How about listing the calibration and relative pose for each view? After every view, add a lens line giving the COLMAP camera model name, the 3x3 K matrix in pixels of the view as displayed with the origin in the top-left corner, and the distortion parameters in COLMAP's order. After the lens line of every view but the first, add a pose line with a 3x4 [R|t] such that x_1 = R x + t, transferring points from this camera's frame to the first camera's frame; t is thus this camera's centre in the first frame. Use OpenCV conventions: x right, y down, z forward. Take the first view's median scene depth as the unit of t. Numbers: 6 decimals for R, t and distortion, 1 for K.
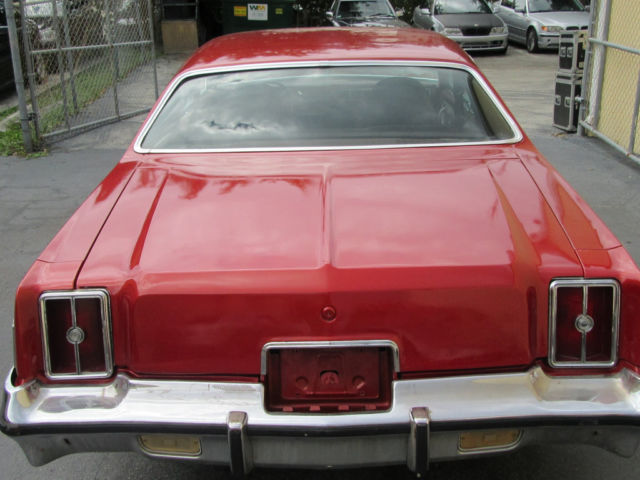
lens RADIAL K [[723.9, 0, 318.7], [0, 723.9, 238.6], [0, 0, 1]] dist [0.018996, 0.000000]
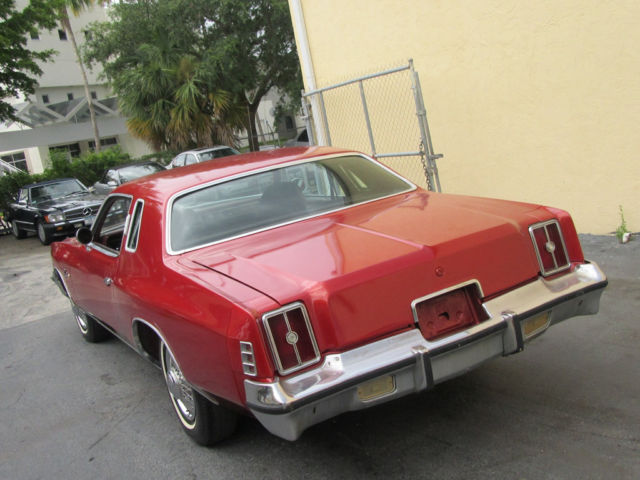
lens RADIAL K [[723.9, 0, 318.2], [0, 723.9, 241.1], [0, 0, 1]] dist [0.018996, 0.000000]
pose [[0.861805, -0.220032, 0.457031, -0.895517], [0.317395, 0.936750, -0.147514, 0.181410], [-0.395666, 0.272187, 0.877133, -0.305506]]
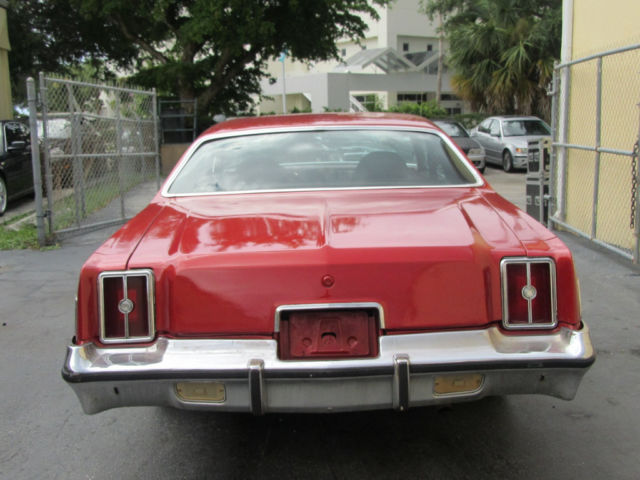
lens RADIAL K [[723.9, 0, 318.2], [0, 723.9, 242.4], [0, 0, 1]] dist [0.018996, 0.000000]
pose [[0.999876, -0.004712, 0.014997, -0.021670], [0.007225, 0.985026, -0.172252, 0.243654], [-0.013960, 0.172339, 0.984939, -0.256859]]
